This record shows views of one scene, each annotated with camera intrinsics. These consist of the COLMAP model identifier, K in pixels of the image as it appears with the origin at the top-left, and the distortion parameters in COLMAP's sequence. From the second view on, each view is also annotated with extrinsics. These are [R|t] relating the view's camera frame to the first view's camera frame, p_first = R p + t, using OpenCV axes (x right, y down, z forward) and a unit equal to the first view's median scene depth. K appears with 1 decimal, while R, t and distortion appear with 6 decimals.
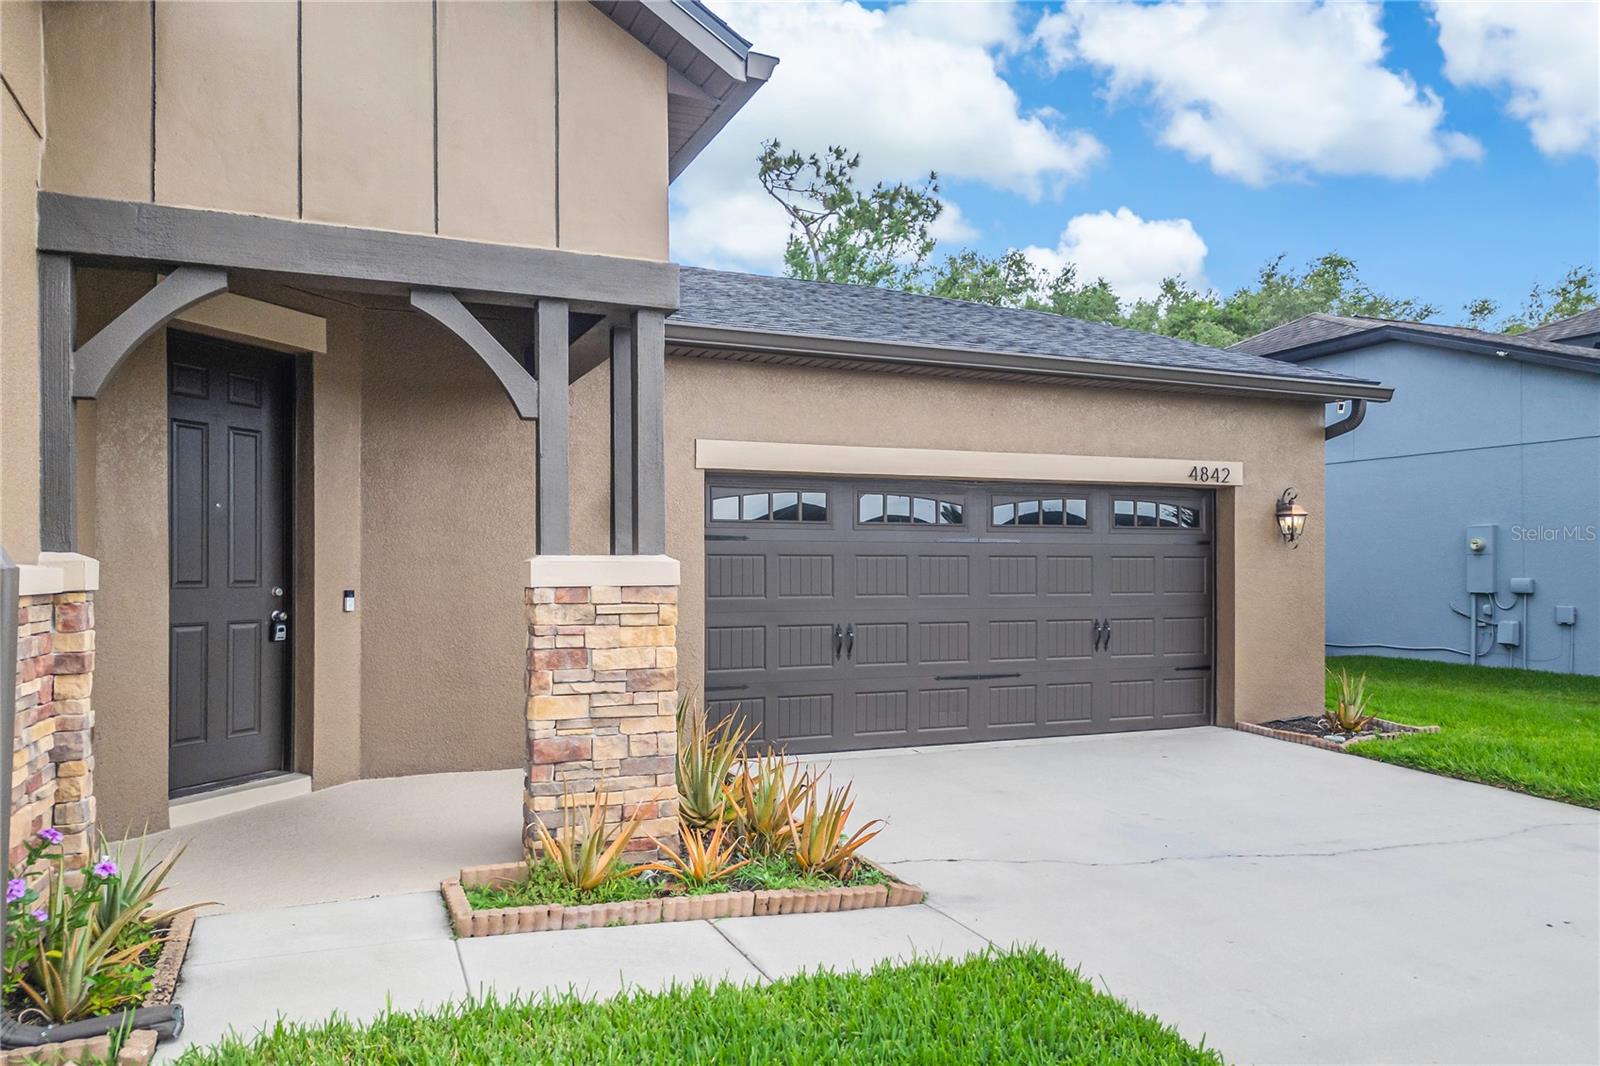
lens RADIAL K [[1147.1, 0, 800.3], [0, 1147.1, 558.8], [0, 0, 1]] dist [0.050133, -0.000002]
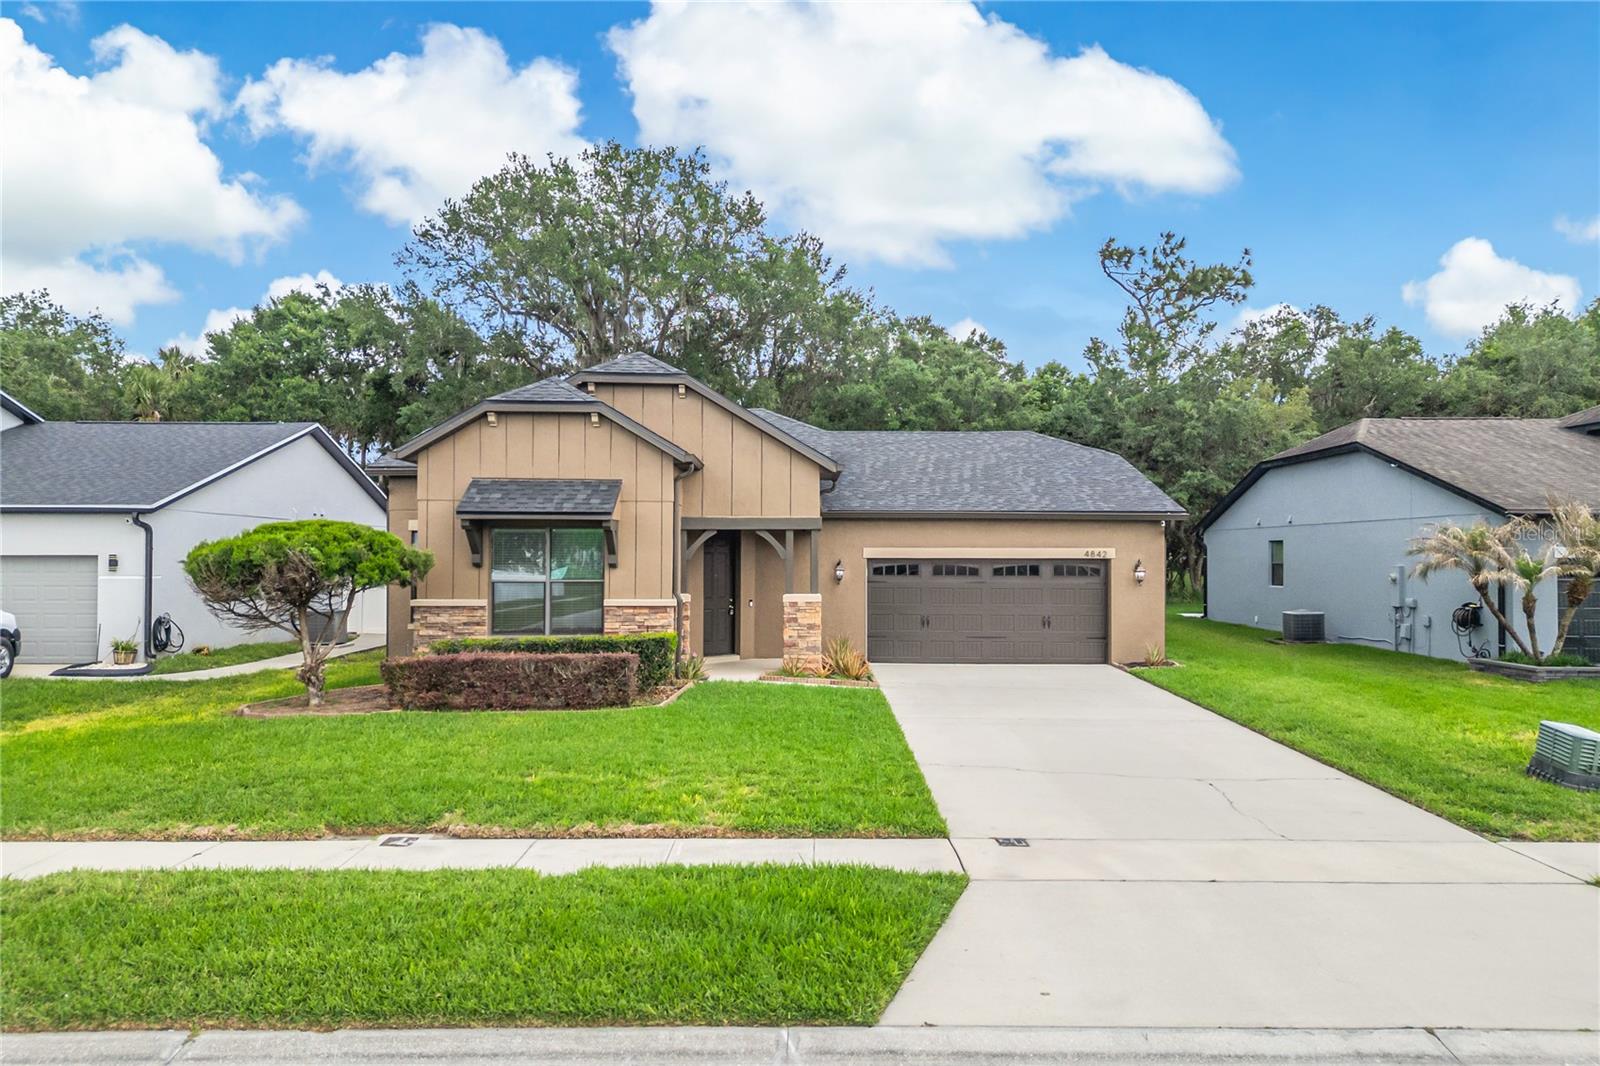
lens RADIAL K [[1126.4, 0, 804.8], [0, 1126.4, 545.4], [0, 0, 1]] dist [0.112696, -0.155553]
pose [[0.922256, 0.000672, -0.386579, 0.948486], [-0.001711, 0.999996, -0.002344, -0.114549], [0.386575, 0.002823, 0.922253, -1.812451]]
